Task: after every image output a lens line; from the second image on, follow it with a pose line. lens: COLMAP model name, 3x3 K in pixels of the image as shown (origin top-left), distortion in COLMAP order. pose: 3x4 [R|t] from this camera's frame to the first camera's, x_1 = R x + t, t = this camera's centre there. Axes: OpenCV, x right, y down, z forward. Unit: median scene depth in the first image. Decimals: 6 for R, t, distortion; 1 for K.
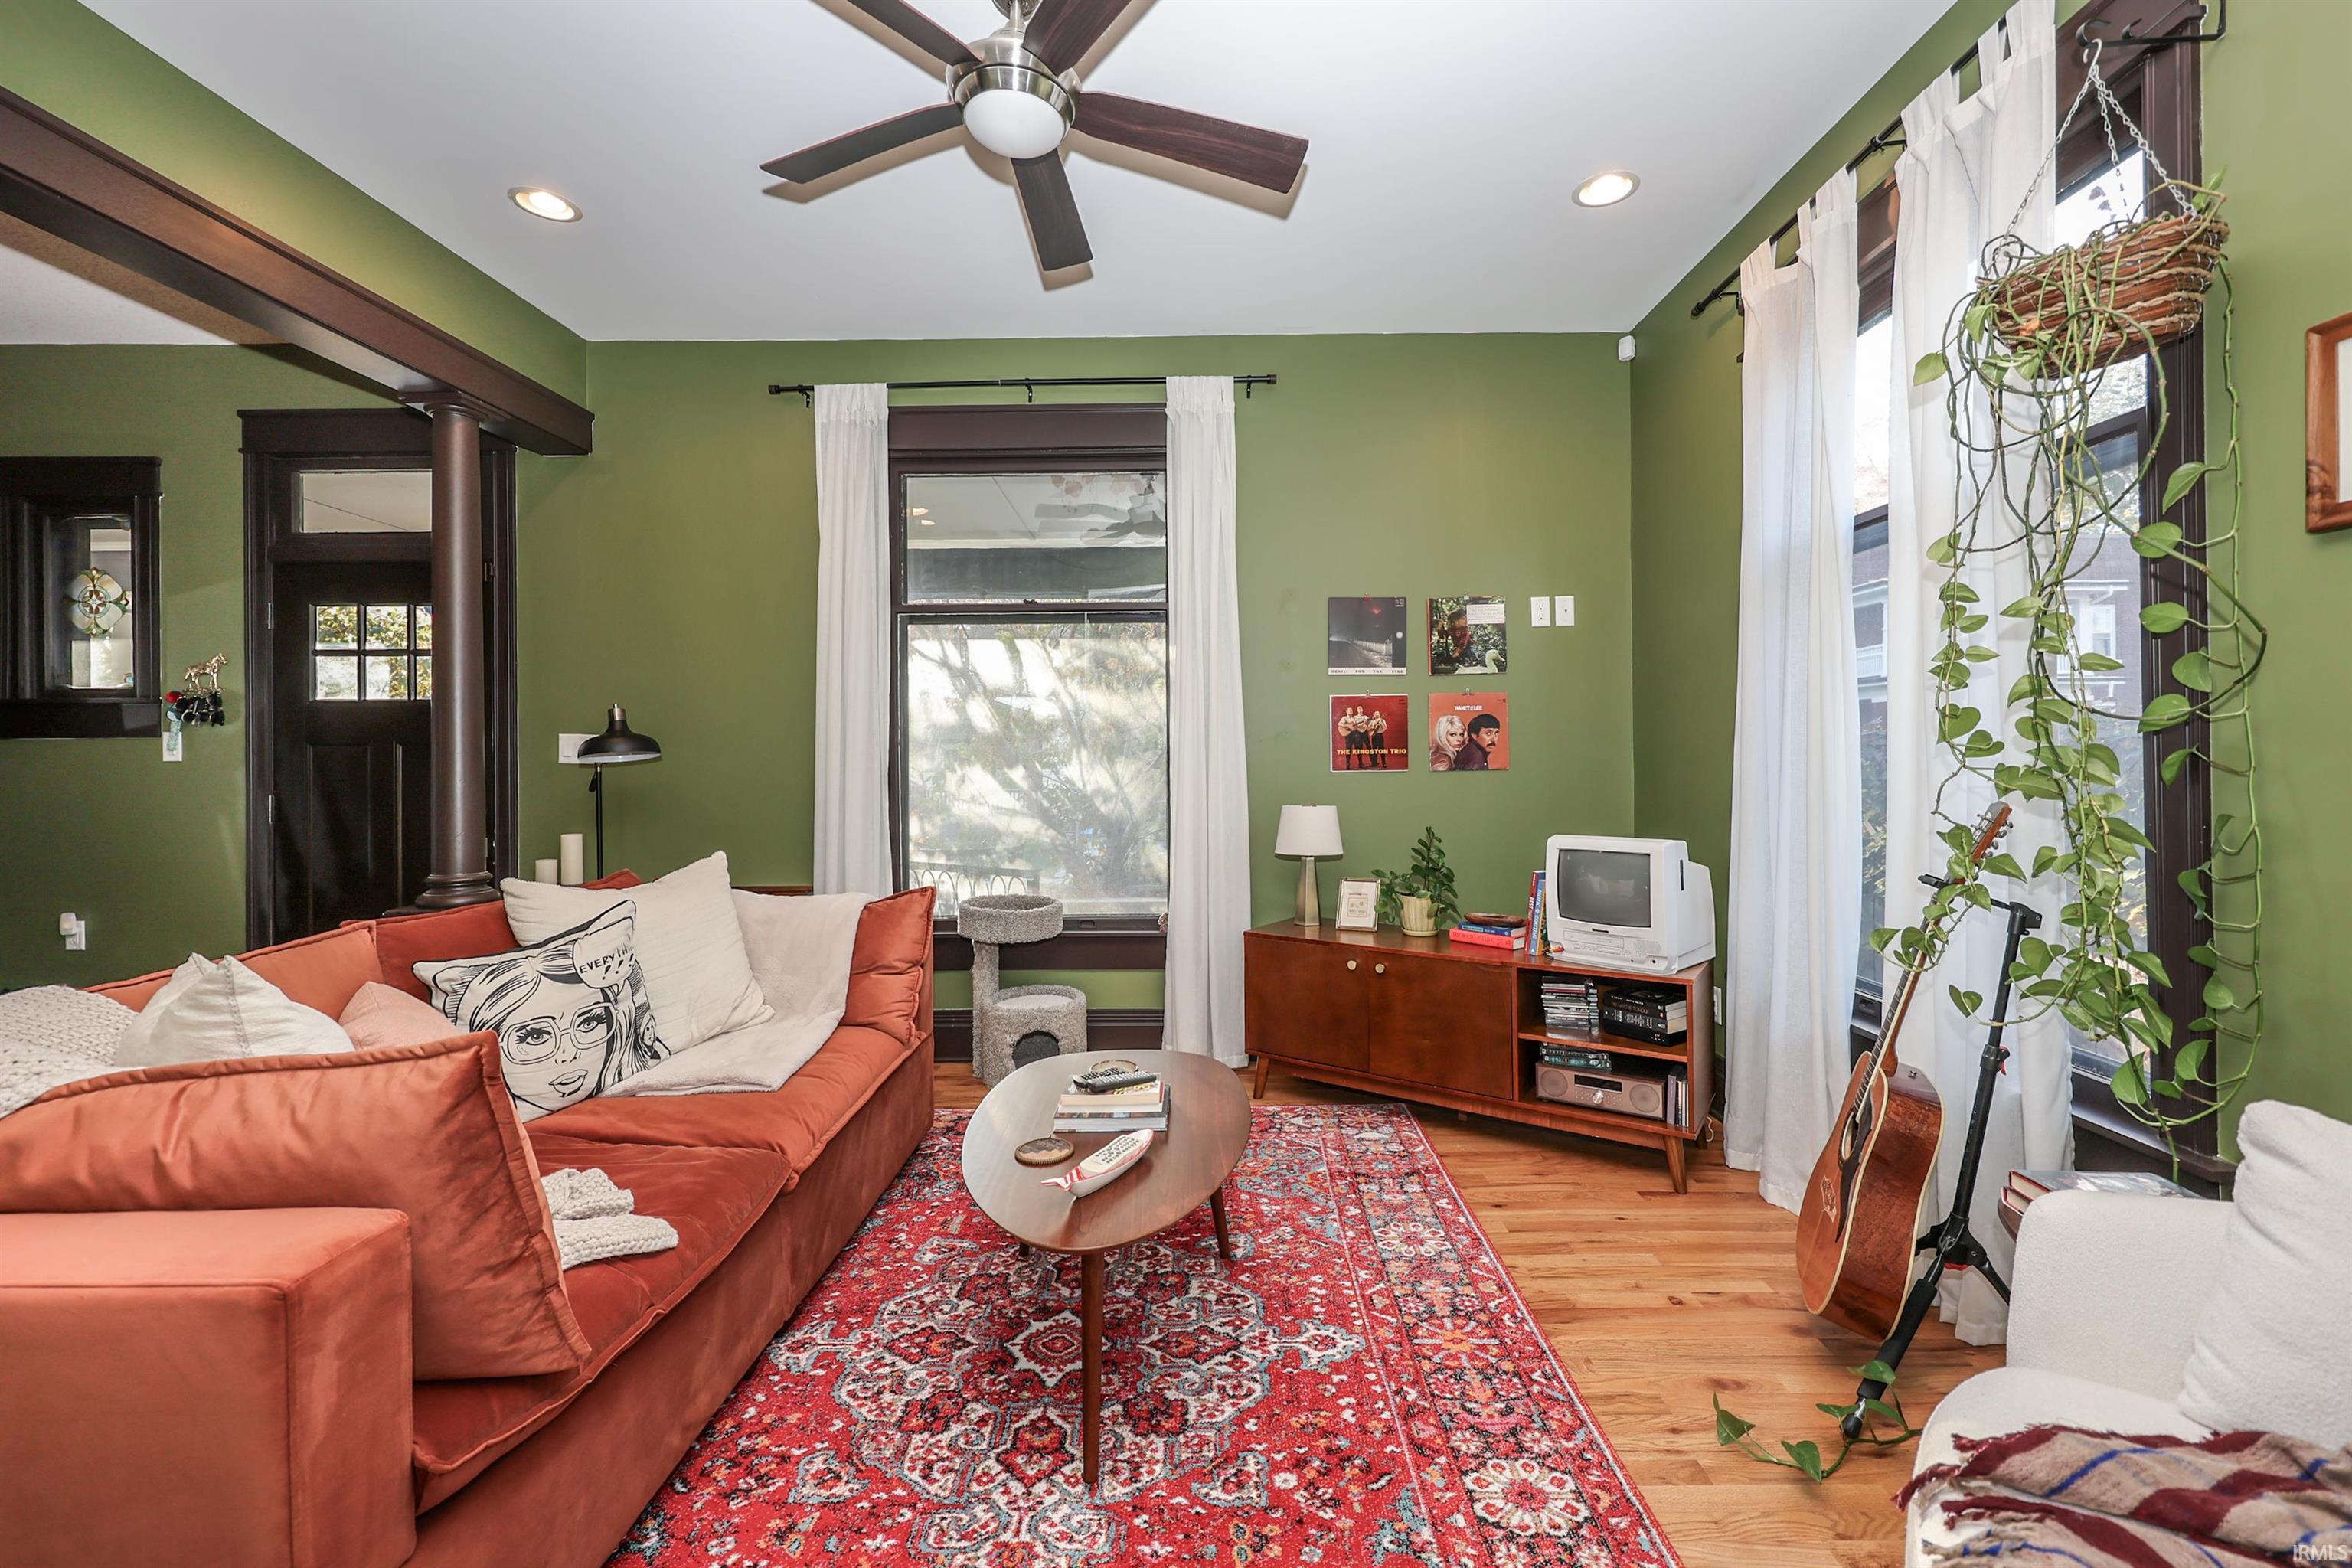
lens RADIAL K [[955.1, 0, 1189.0], [0, 955.1, 765.1], [0, 0, 1]] dist [-0.002016, -0.000343]
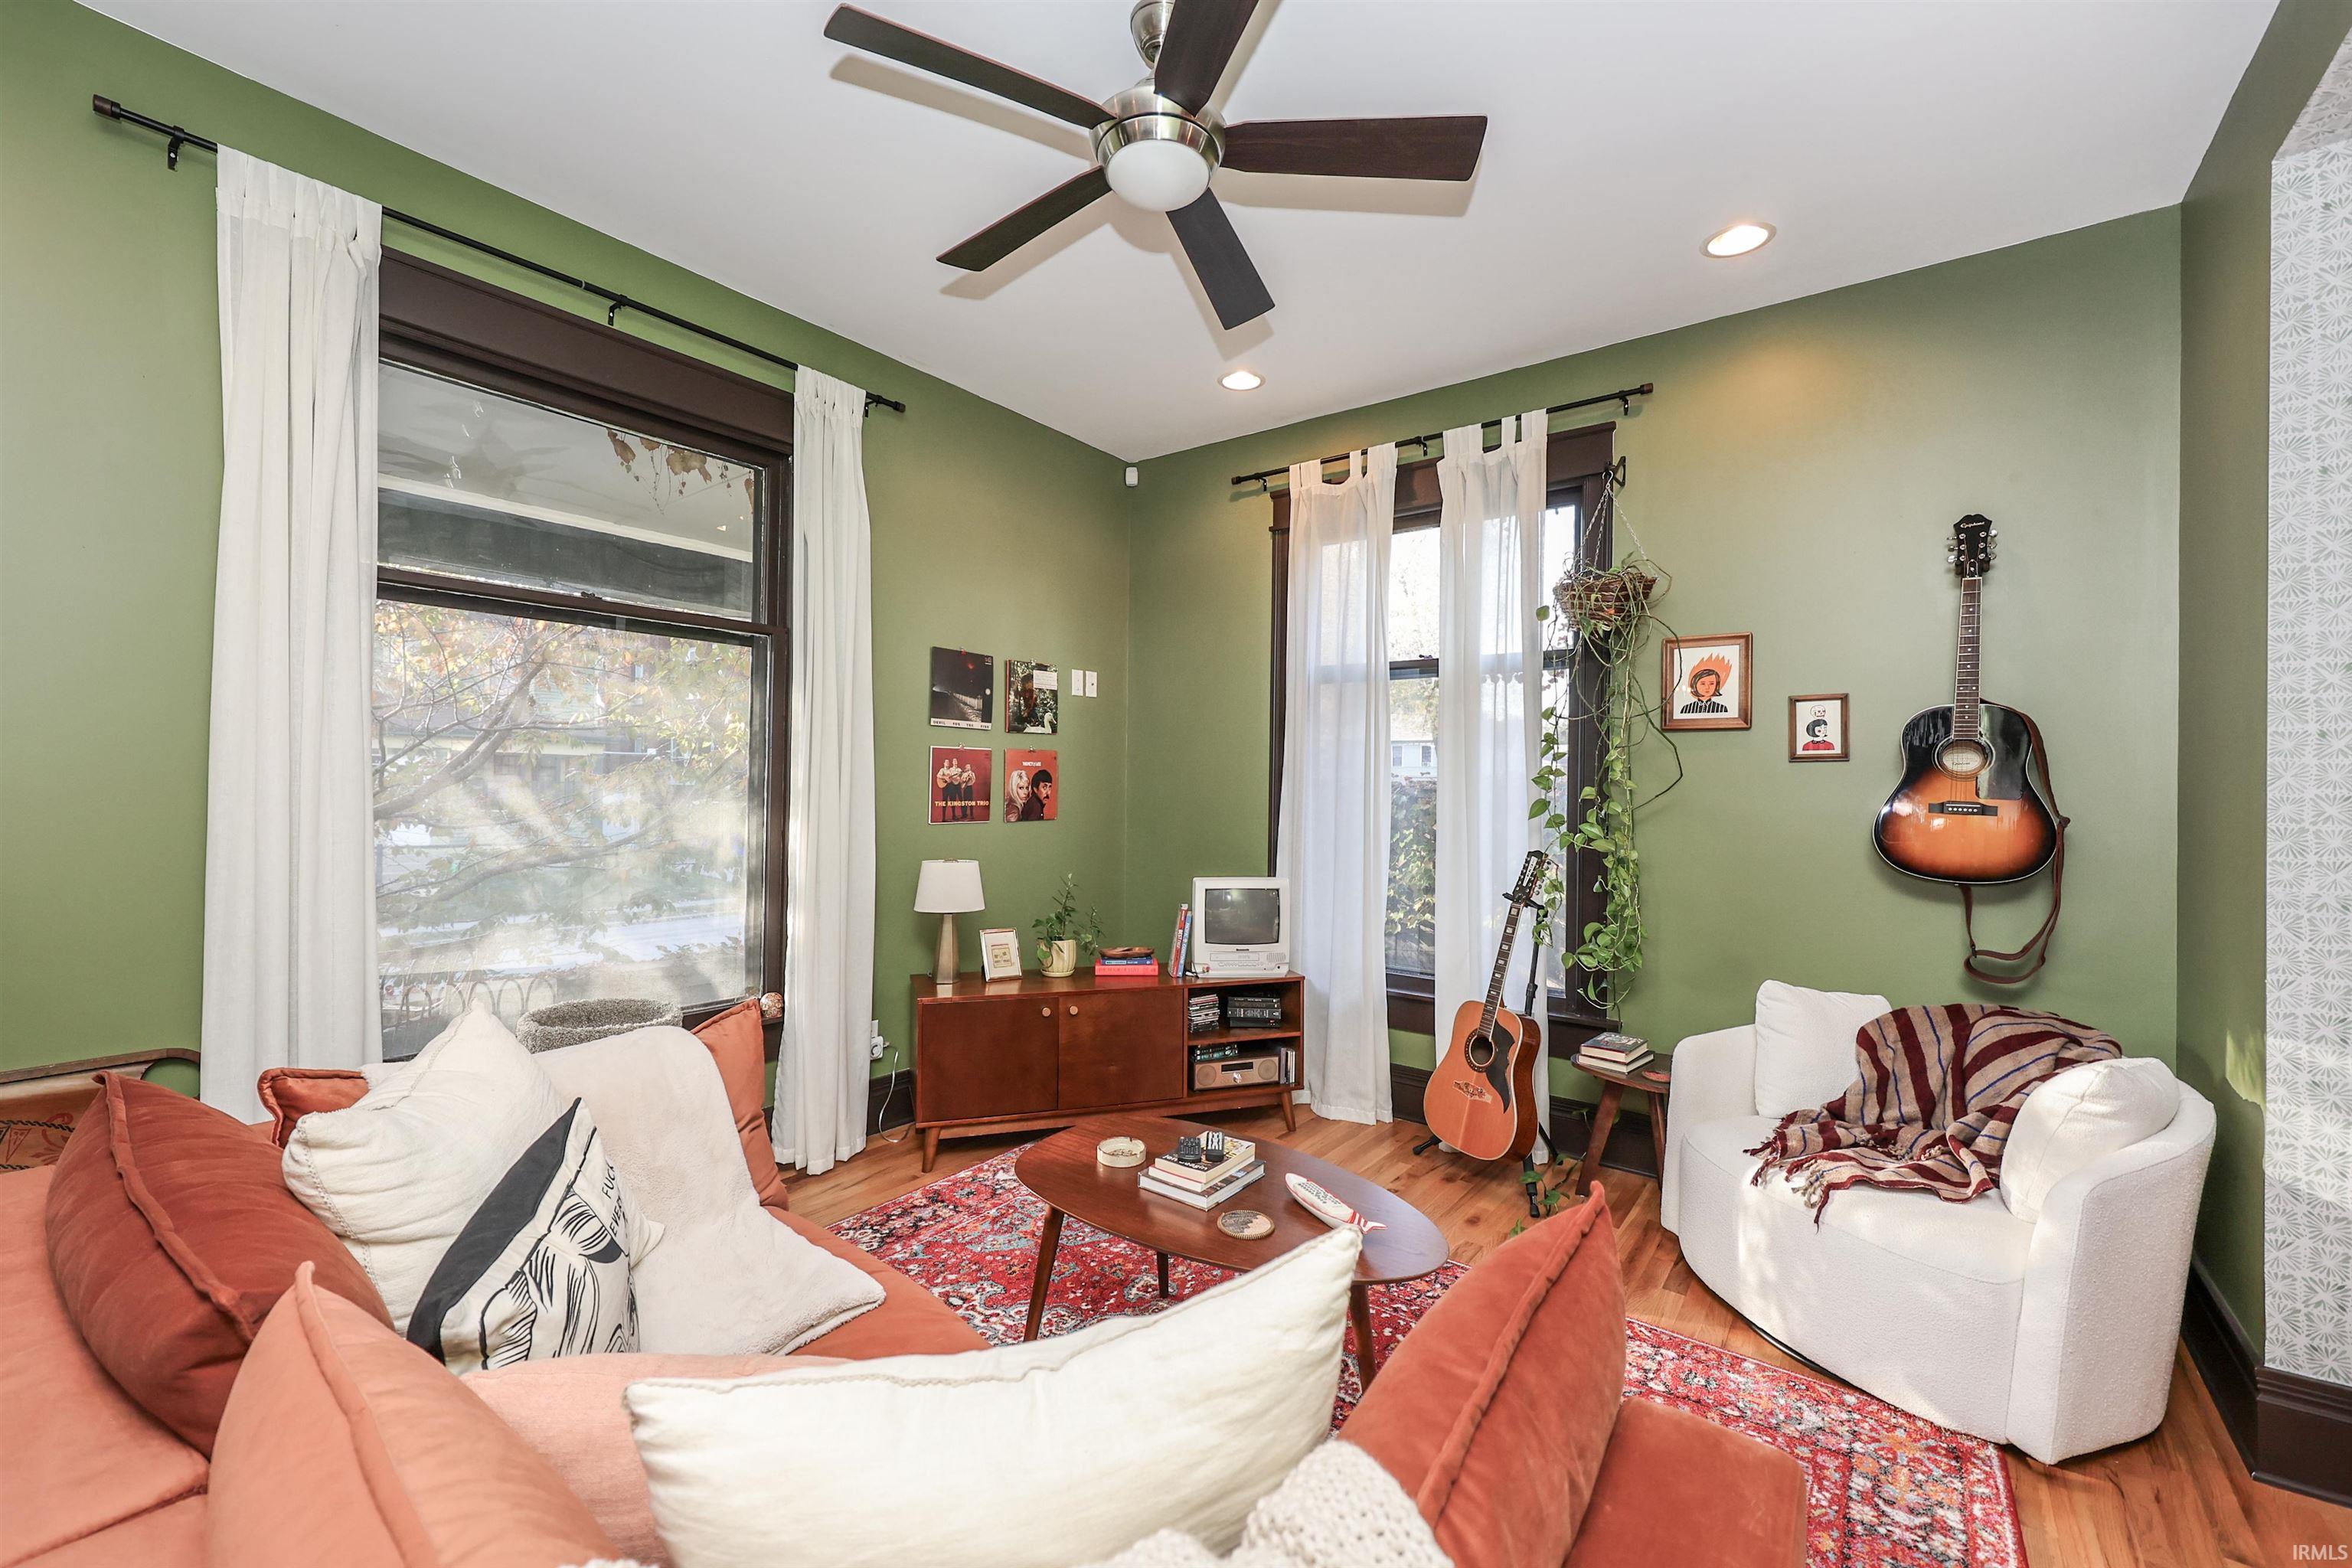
lens RADIAL K [[955.1, 0, 1174.9], [0, 955.1, 792.6], [0, 0, 1]] dist [-0.002016, -0.000343]
pose [[0.595745, 0.009071, 0.803122, -0.501074], [-0.015261, 0.999884, 0.000027, -0.030090], [-0.803028, -0.012273, 0.595814, 0.219427]]
